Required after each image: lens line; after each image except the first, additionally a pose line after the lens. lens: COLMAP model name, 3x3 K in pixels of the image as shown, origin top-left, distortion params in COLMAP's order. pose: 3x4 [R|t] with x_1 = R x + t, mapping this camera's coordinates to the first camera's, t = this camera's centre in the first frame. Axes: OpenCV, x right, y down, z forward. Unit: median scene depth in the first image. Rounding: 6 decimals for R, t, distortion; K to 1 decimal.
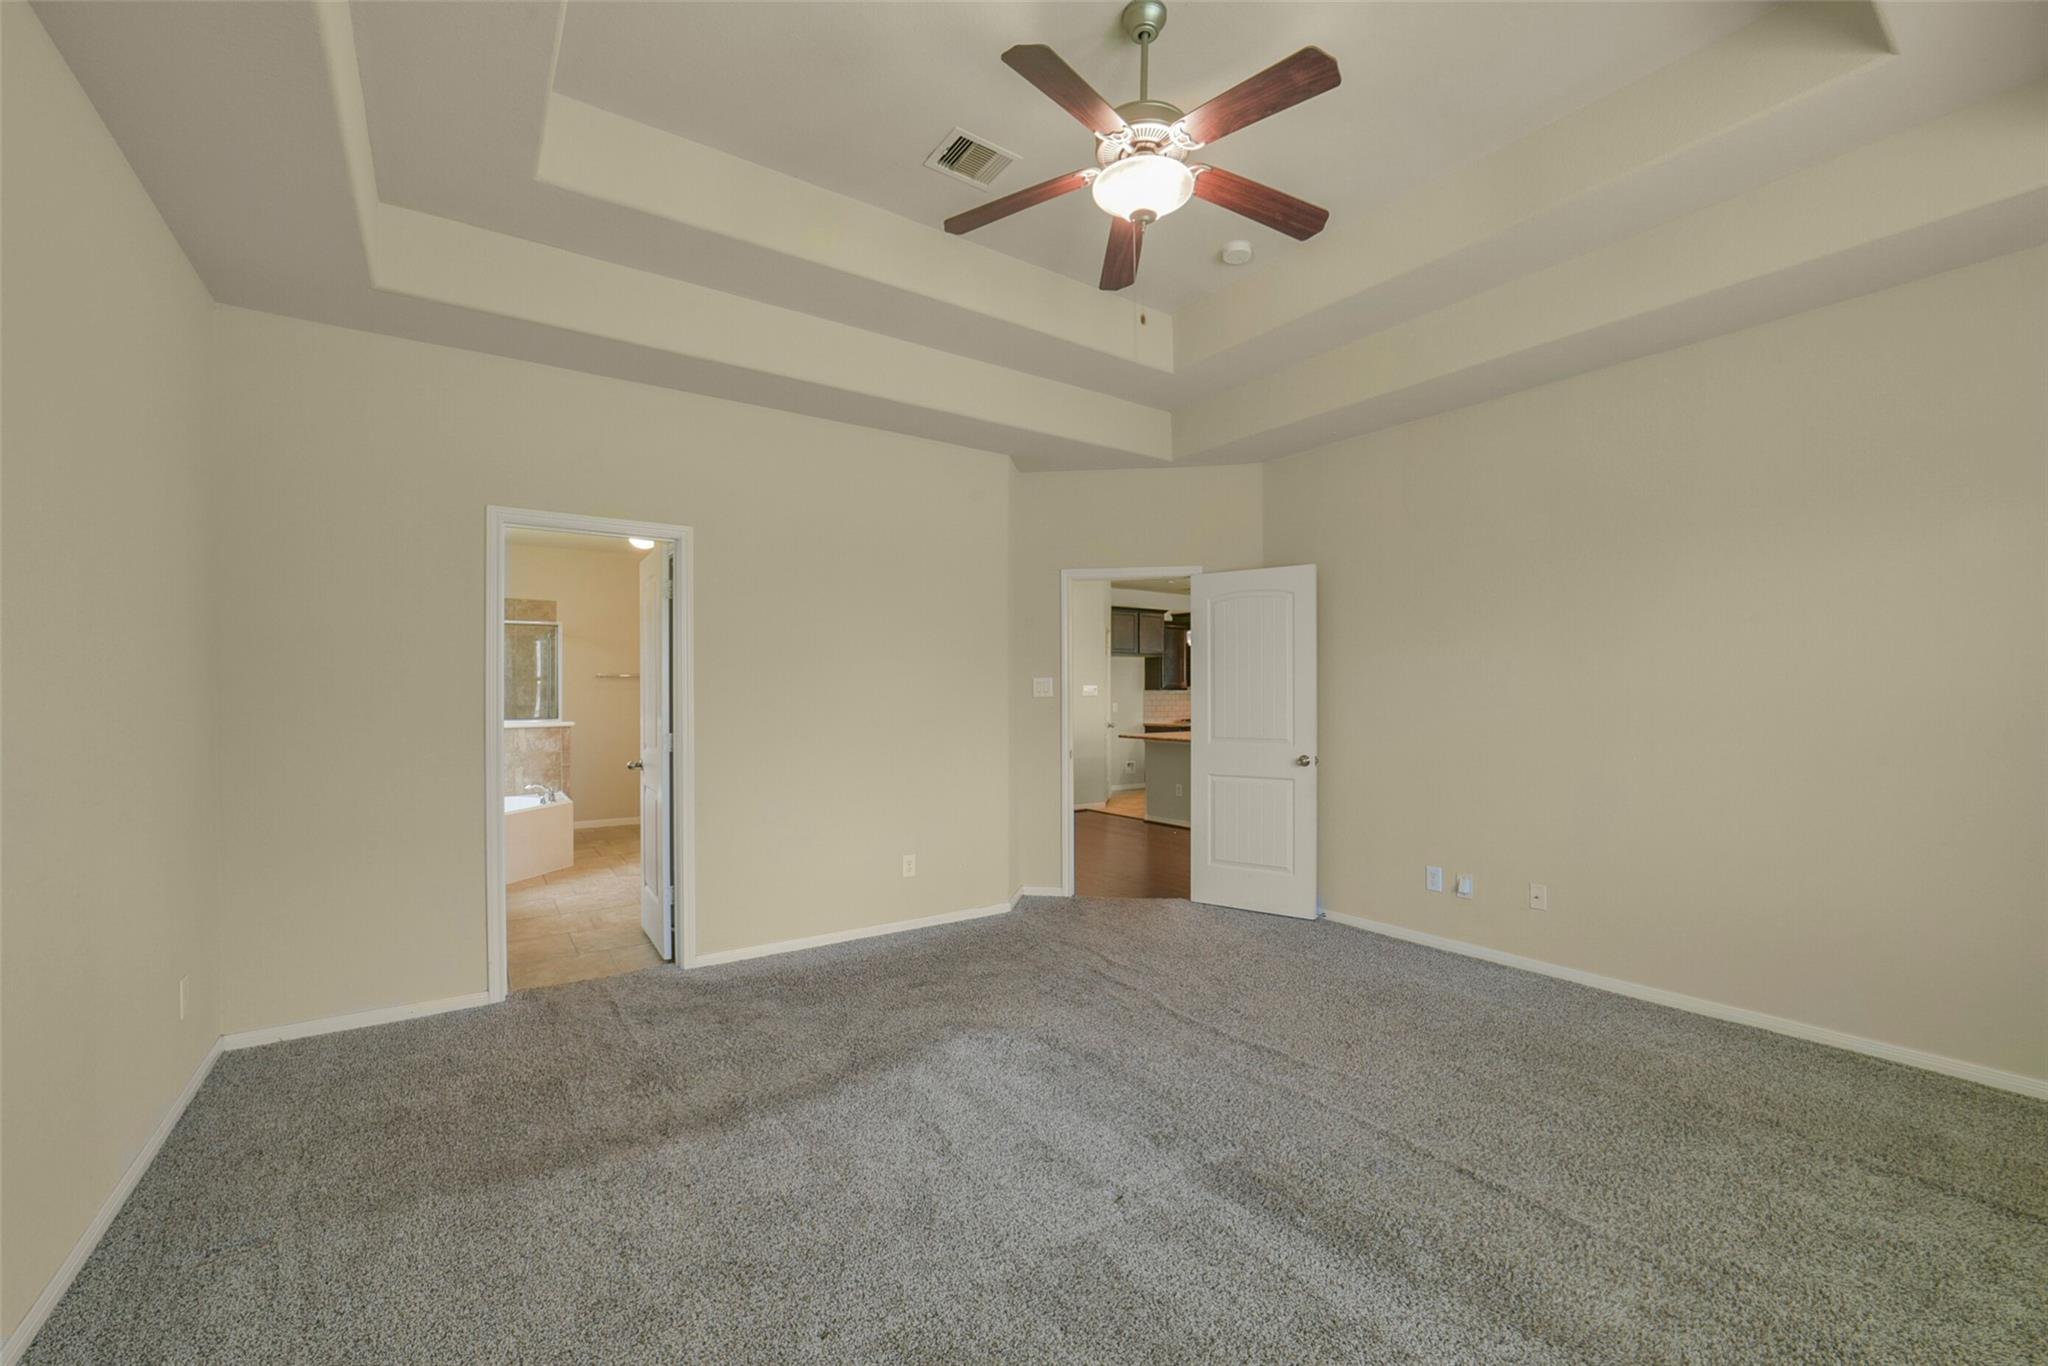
lens RADIAL K [[815.5, 0, 1022.7], [0, 815.5, 698.3], [0, 0, 1]] dist [-0.035741, 0.007835]
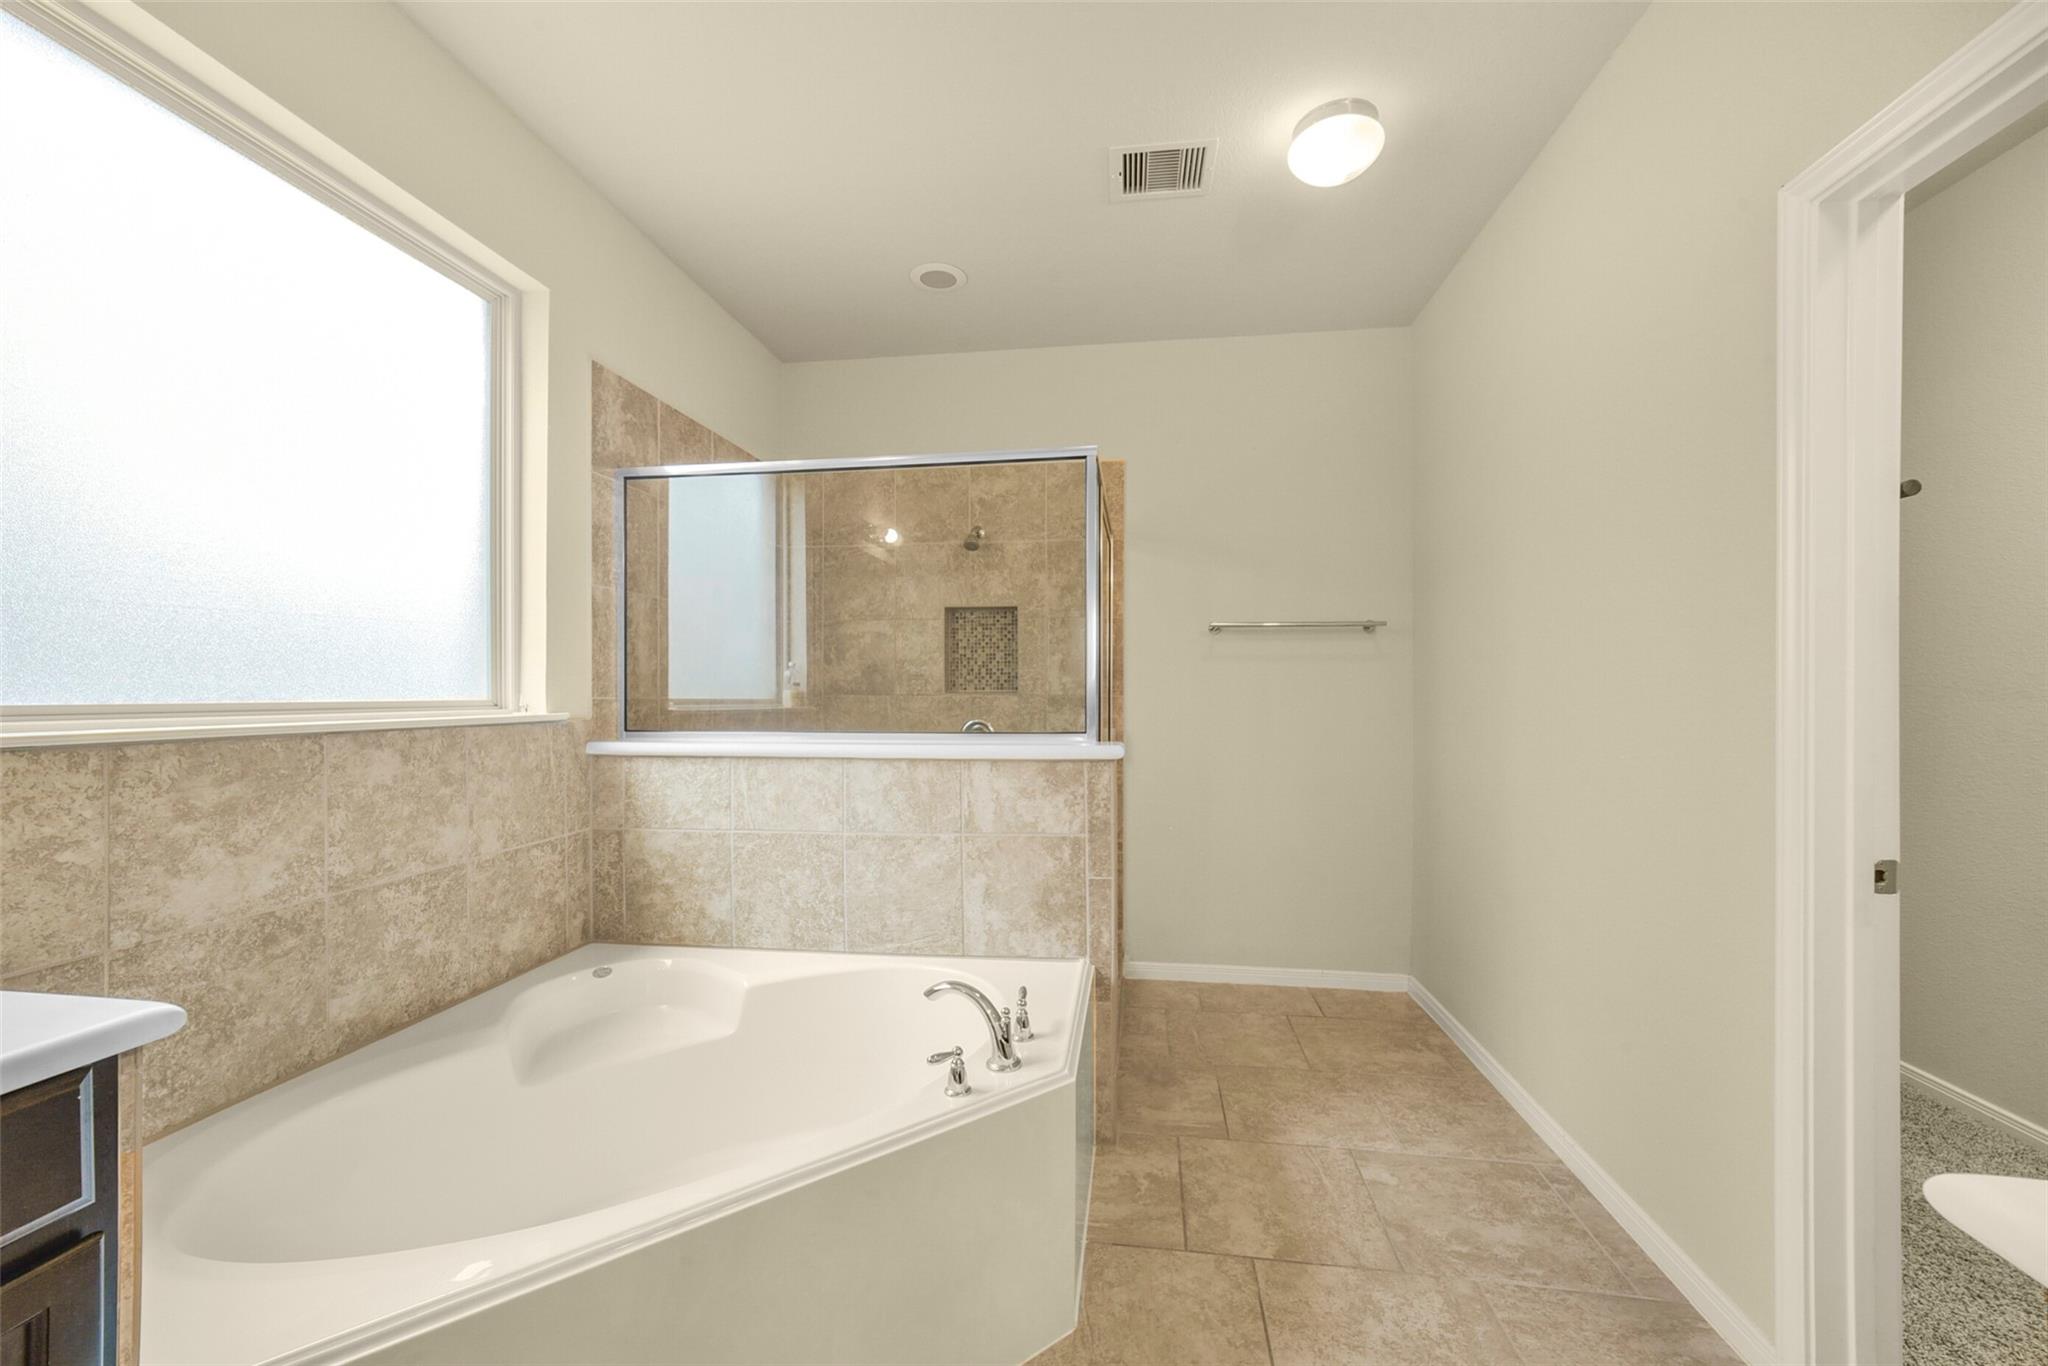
lens RADIAL K [[815.5, 0, 1022.7], [0, 815.5, 698.3], [0, 0, 1]] dist [-0.035741, 0.007835]
pose [[0.735094, 0.003805, -0.677955, -0.379208], [-0.001830, 0.999992, 0.003628, 0.009600], [0.677963, -0.001426, 0.735095, 0.761847]]
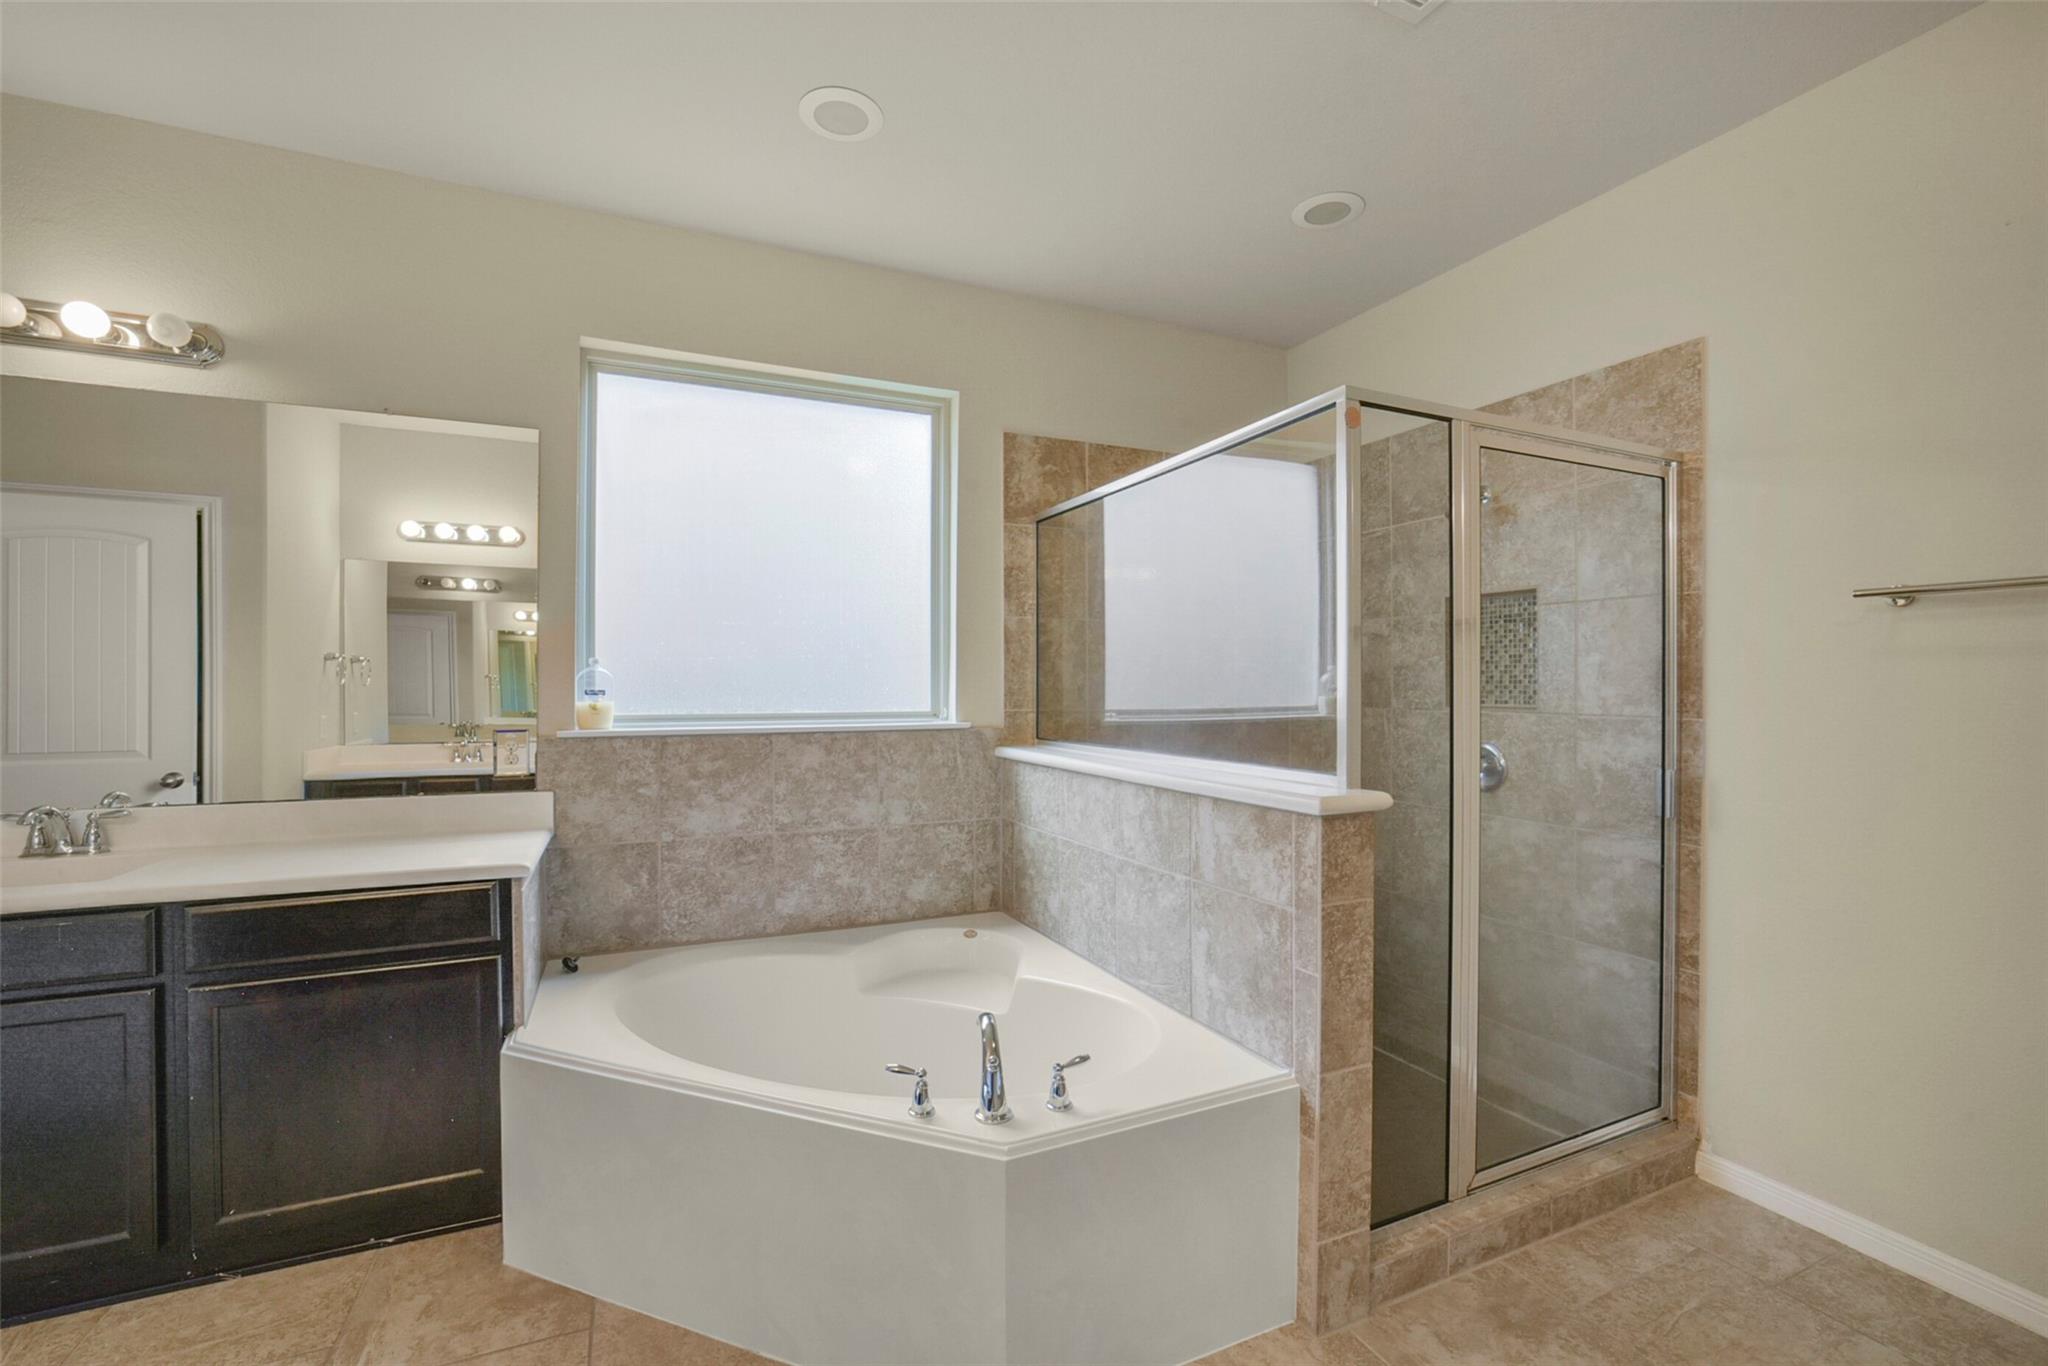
lens RADIAL K [[857.3, 0, 1007.9], [0, 857.3, 686.0], [0, 0, 1]] dist [-0.048422, 0.009863]
pose [[-0.197993, 0.001369, -0.980202, -0.309515], [-0.003806, 0.999990, 0.002165, -0.003101], [0.980196, 0.004159, -0.197986, 0.991246]]
